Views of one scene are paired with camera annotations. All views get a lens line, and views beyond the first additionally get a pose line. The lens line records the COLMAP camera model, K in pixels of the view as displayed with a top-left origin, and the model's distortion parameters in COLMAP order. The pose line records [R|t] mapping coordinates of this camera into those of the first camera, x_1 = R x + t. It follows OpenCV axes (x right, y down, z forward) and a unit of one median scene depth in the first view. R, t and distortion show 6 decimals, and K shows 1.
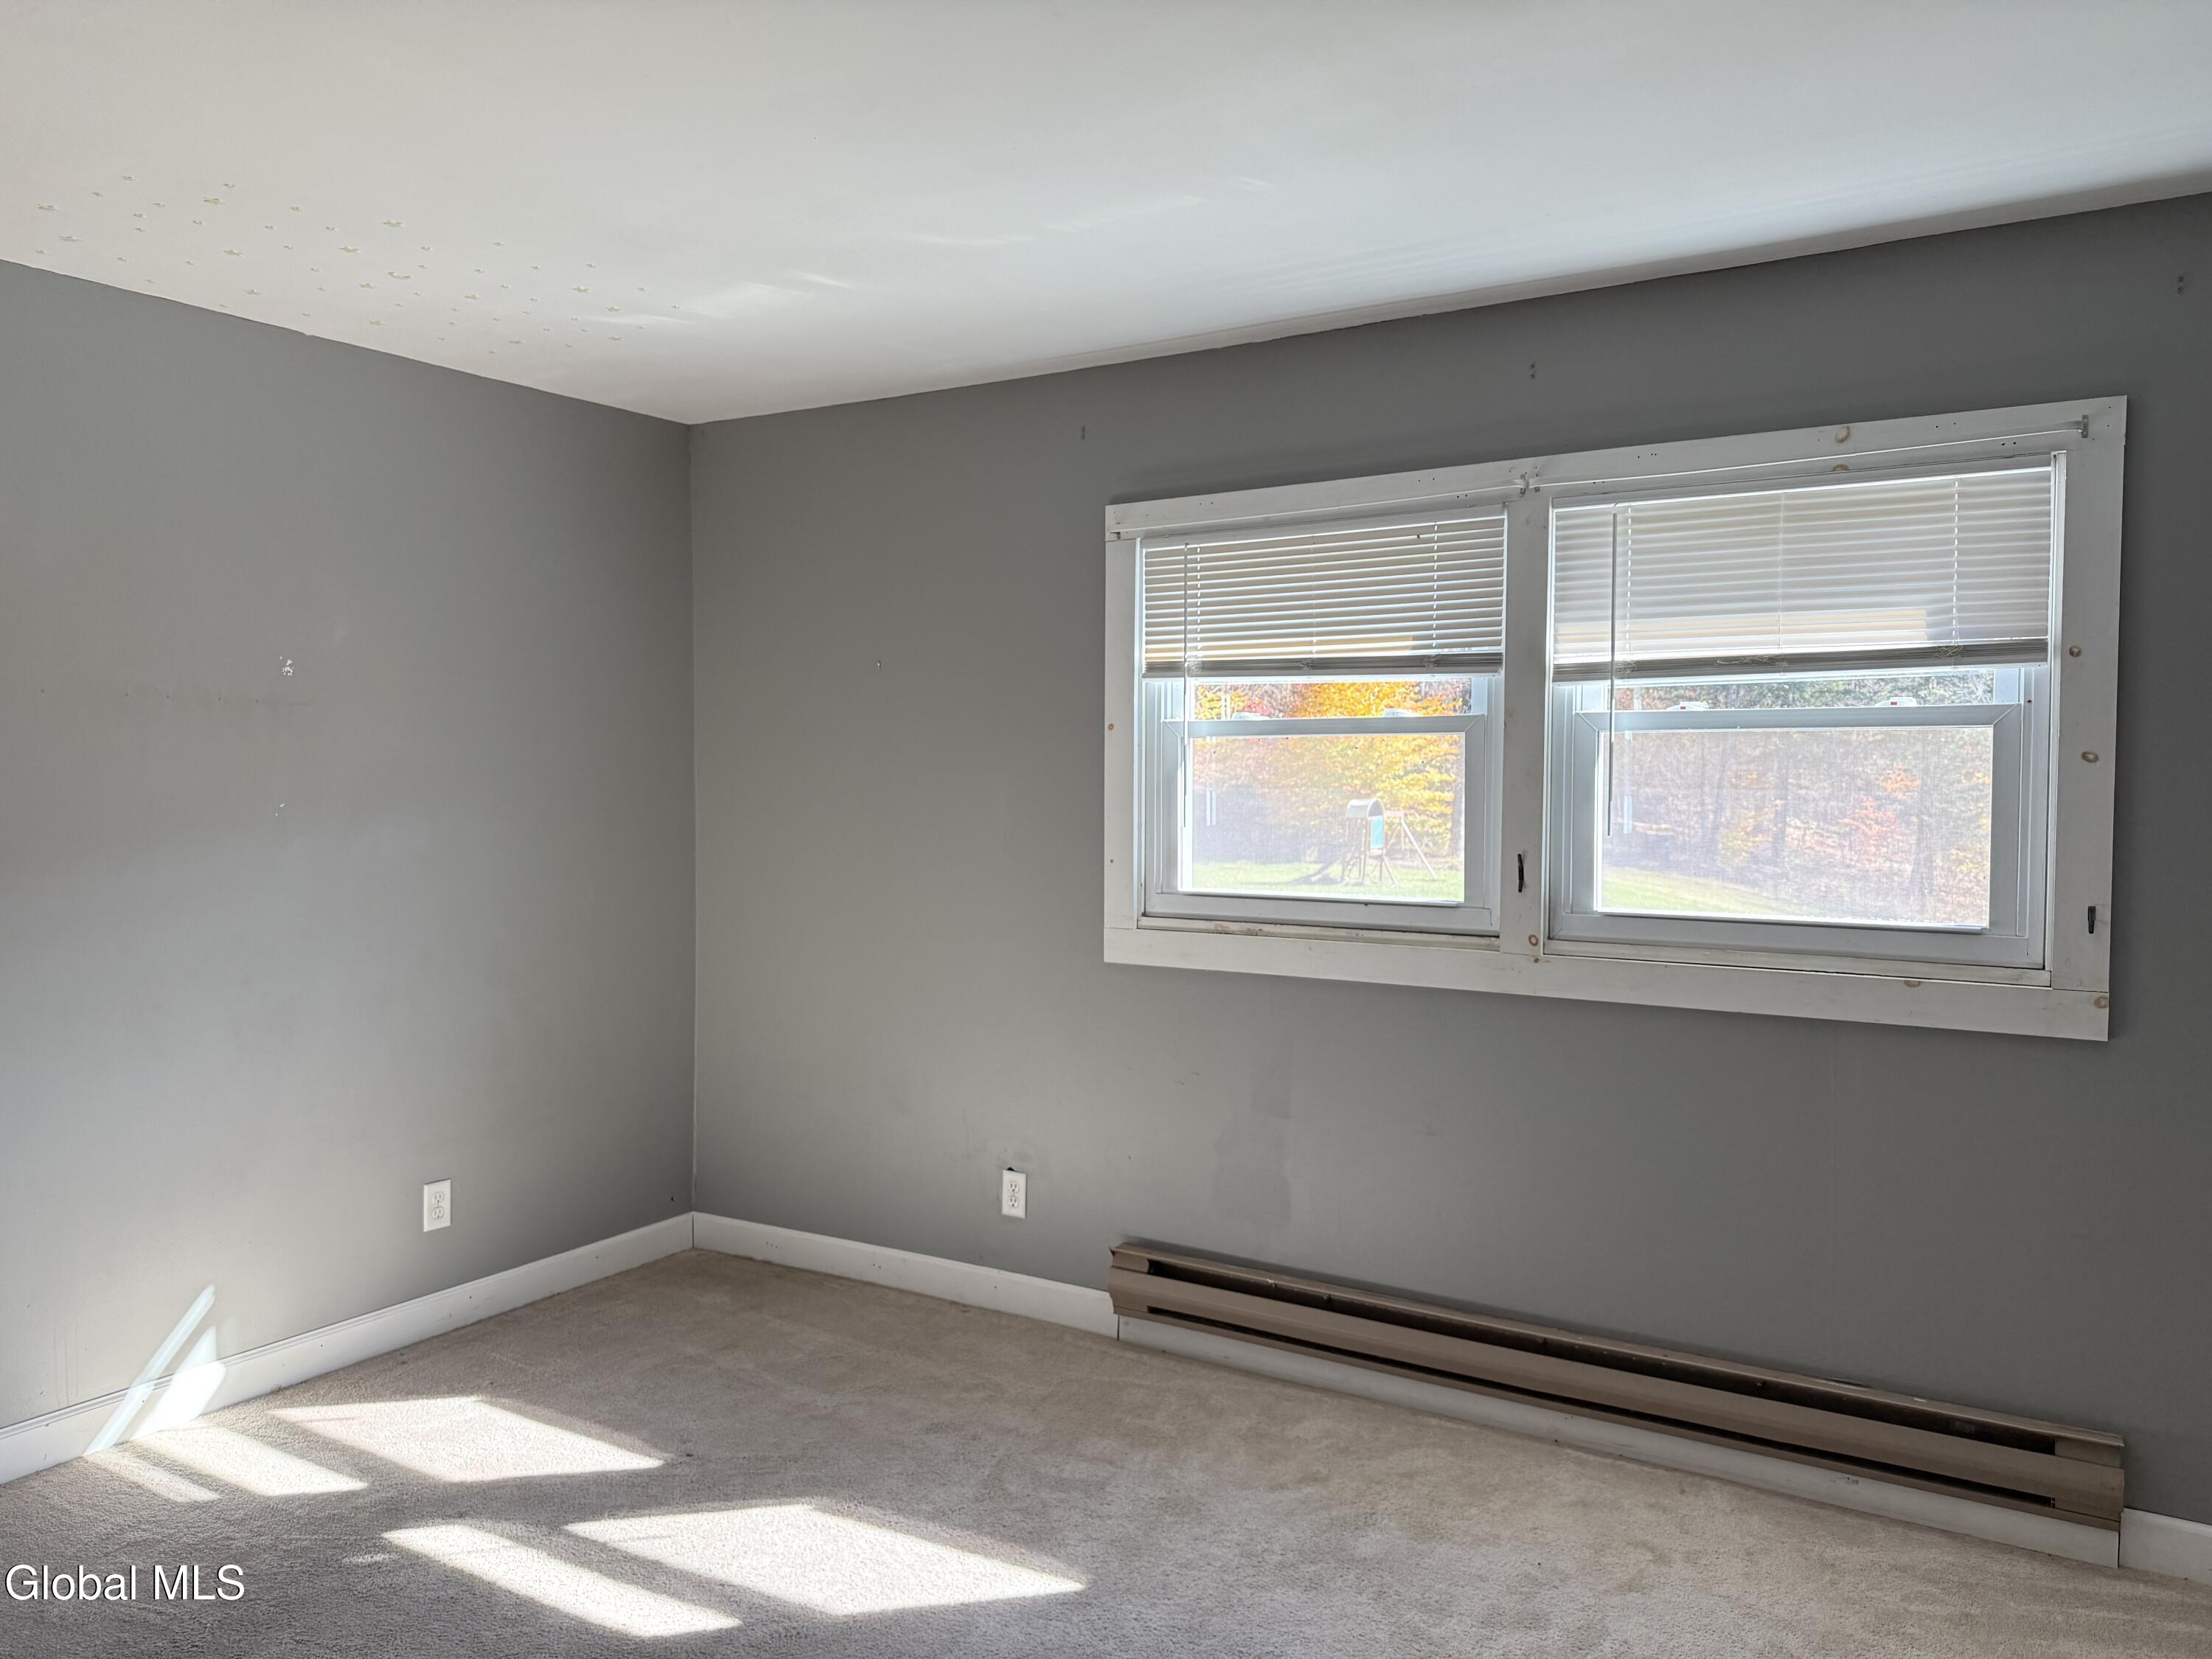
lens RADIAL K [[1496.5, 0, 1107.5], [0, 1496.5, 828.9], [0, 0, 1]] dist [0.044230, -0.029864]
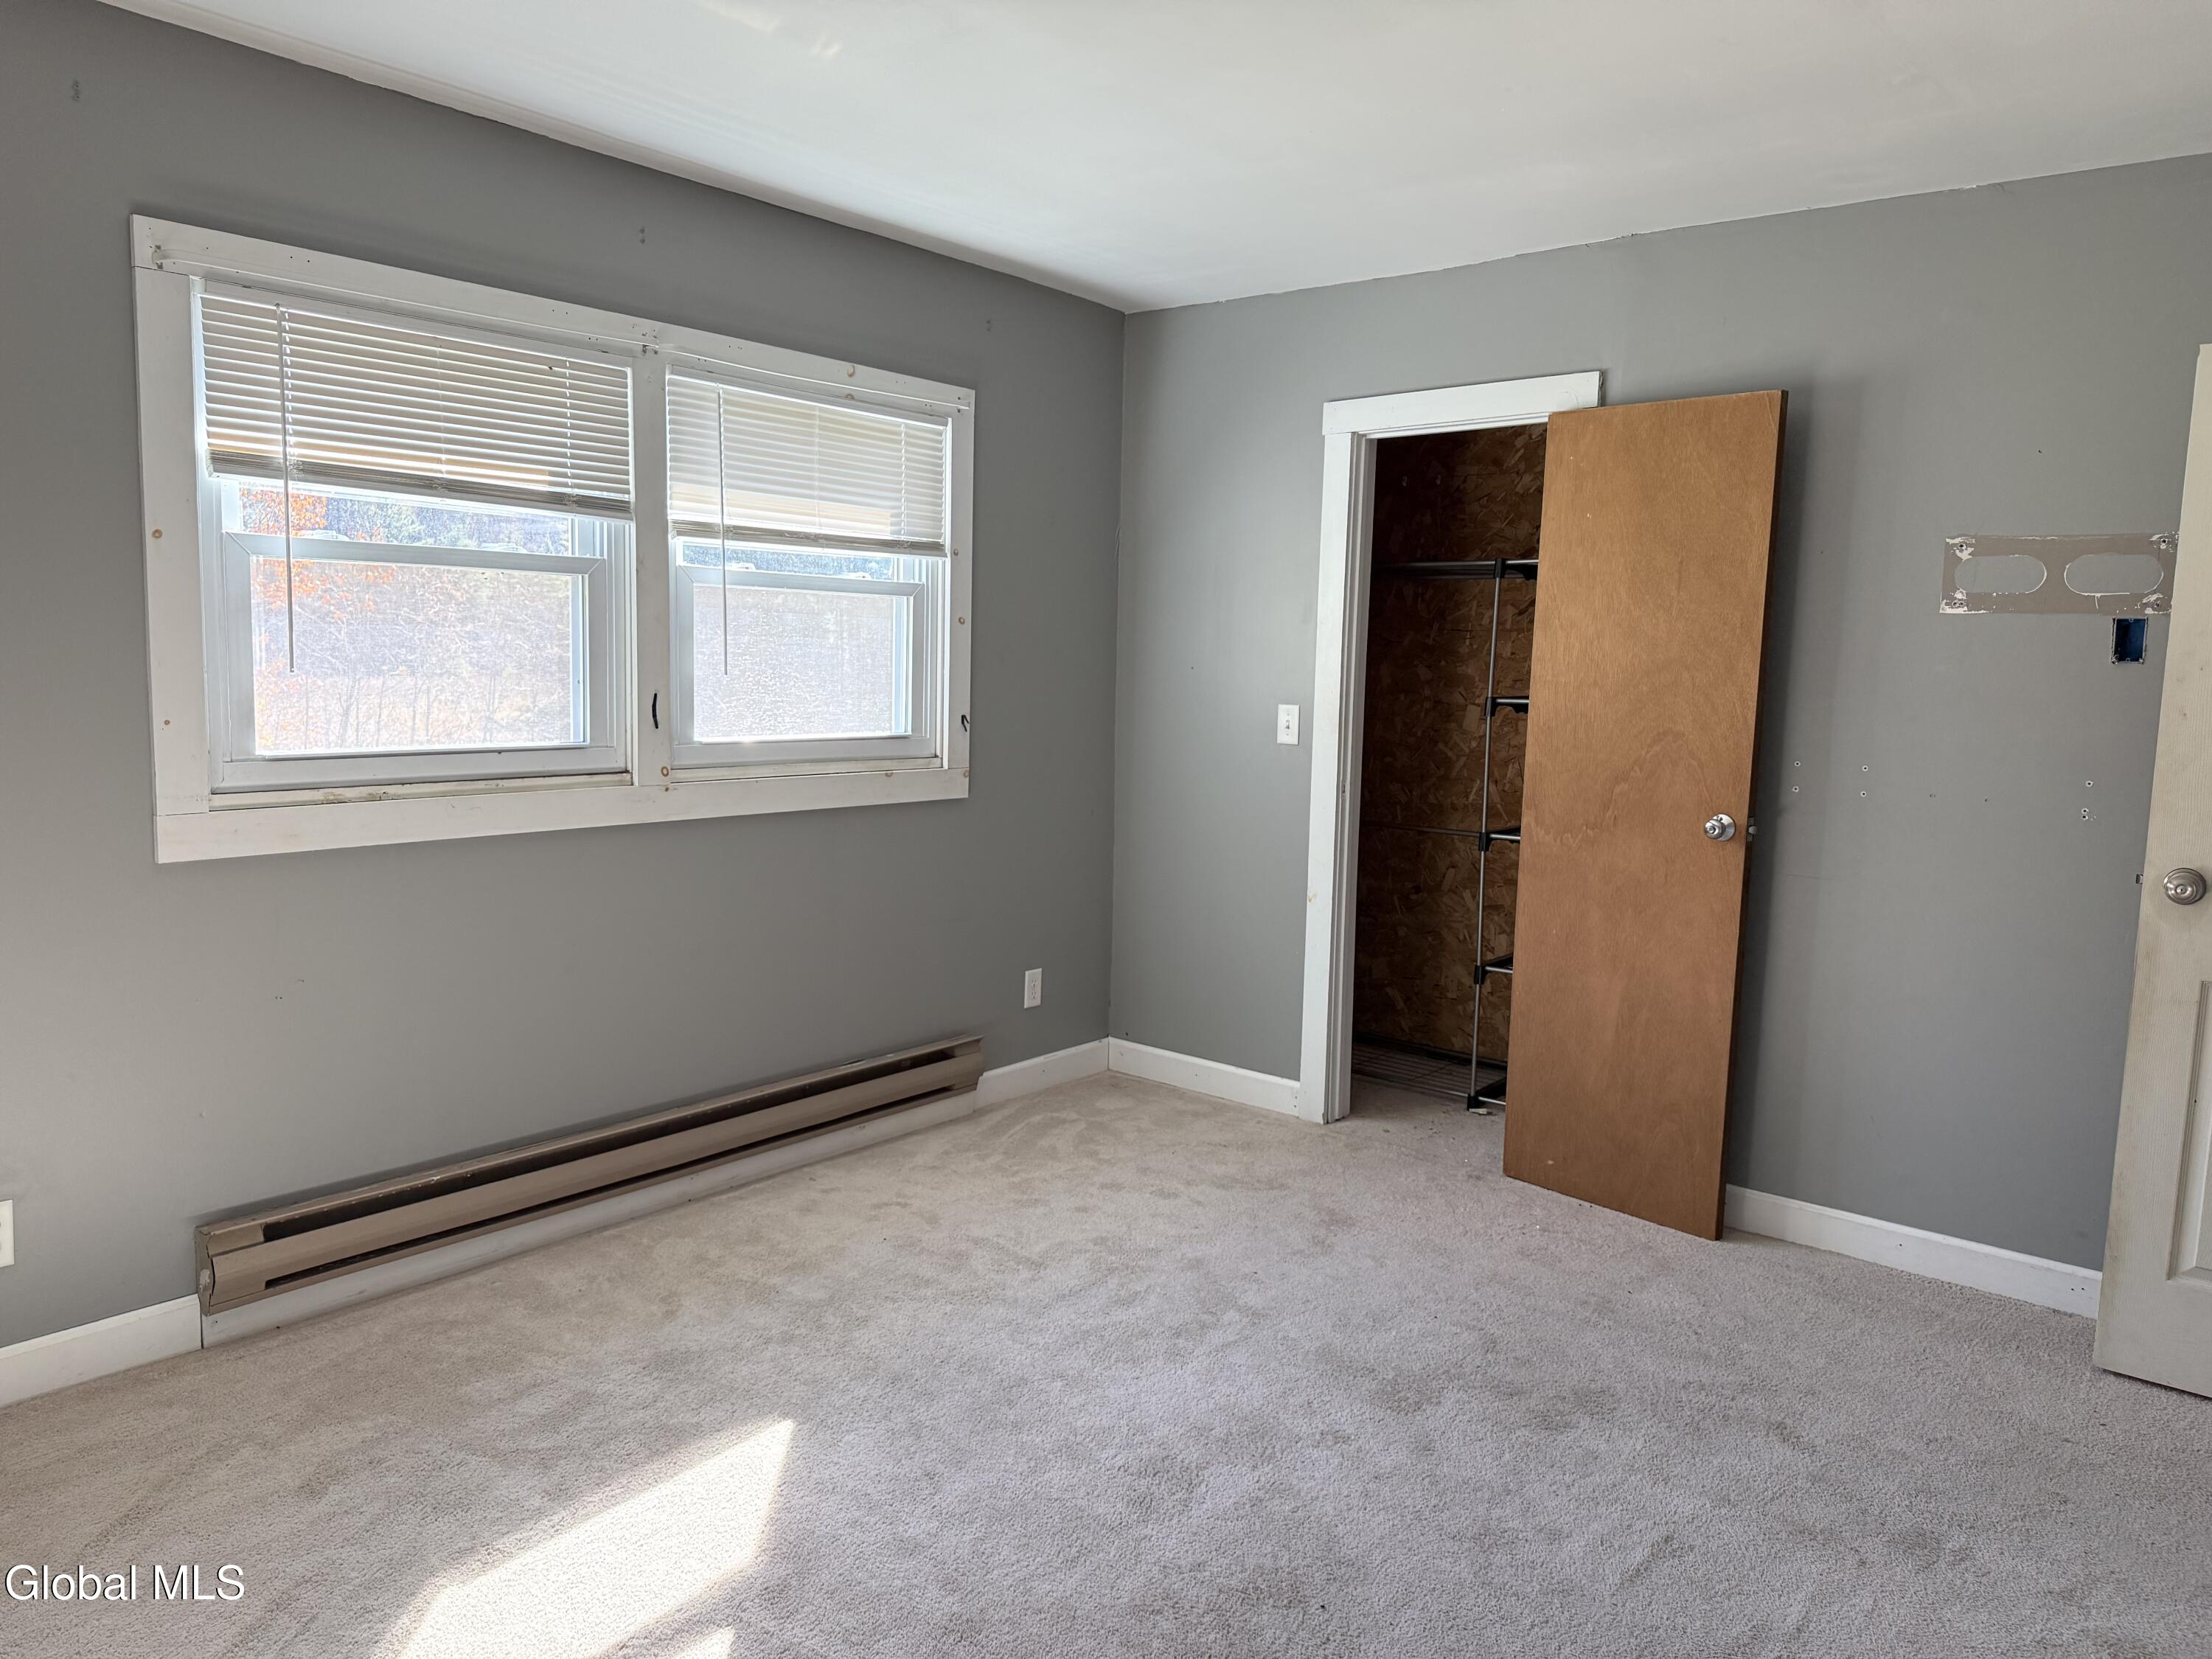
lens RADIAL K [[1566.7, 0, 1110.9], [0, 1566.7, 824.8], [0, 0, 1]] dist [0.029460, -0.018443]
pose [[0.140257, -0.118063, 0.983051, -0.817673], [-0.007669, 0.992706, 0.120316, -0.029124], [-0.990085, -0.024414, 0.138328, 0.523068]]
